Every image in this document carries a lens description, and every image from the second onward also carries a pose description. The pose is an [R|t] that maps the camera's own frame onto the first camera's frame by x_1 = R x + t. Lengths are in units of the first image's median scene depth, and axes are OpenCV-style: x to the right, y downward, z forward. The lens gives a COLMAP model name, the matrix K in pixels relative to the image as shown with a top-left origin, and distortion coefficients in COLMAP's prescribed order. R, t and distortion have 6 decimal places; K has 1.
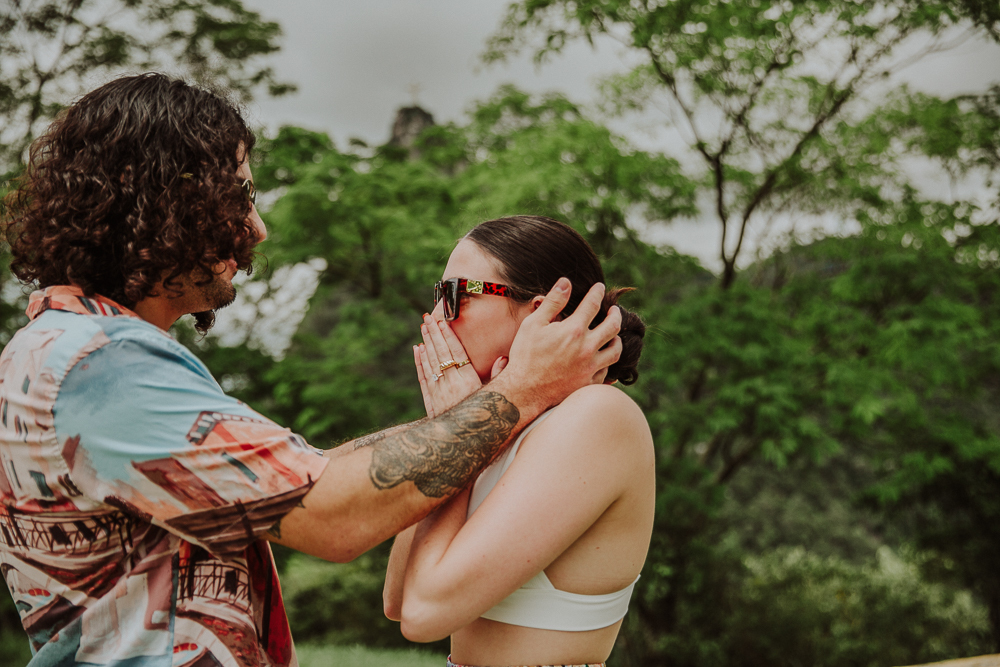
lens RADIAL K [[1029.5, 0, 500.0], [0, 1029.5, 333.5], [0, 0, 1]] dist [0.086275, -0.029789]
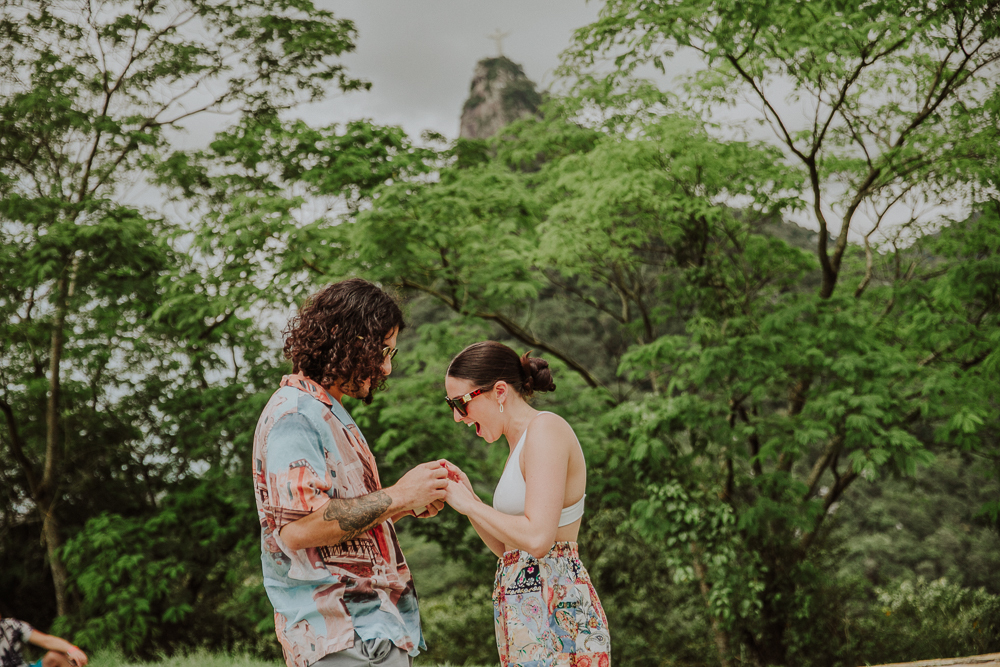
lens RADIAL K [[1616.8, 0, 500.0], [0, 1616.8, 333.5], [0, 0, 1]] dist [-0.314835, 2.711969]
pose [[0.995199, -0.015477, -0.096640, 0.062430], [0.017296, 0.999688, 0.018017, -0.036521], [0.096331, -0.019602, 0.995156, -0.458128]]
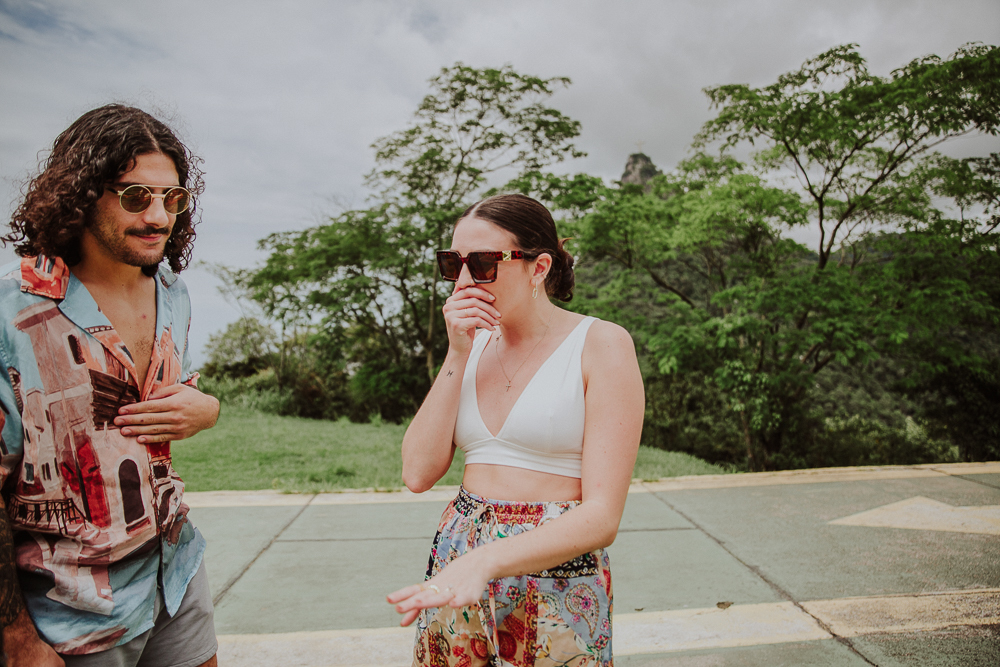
lens RADIAL K [[656.4, 0, 500.0], [0, 656.4, 333.5], [0, 0, 1]] dist [-0.091187, 0.072960]
pose [[0.966888, 0.048876, -0.250477, -0.035303], [-0.027288, 0.995662, 0.088948, -0.012503], [0.253738, -0.079168, 0.964028, -0.226816]]
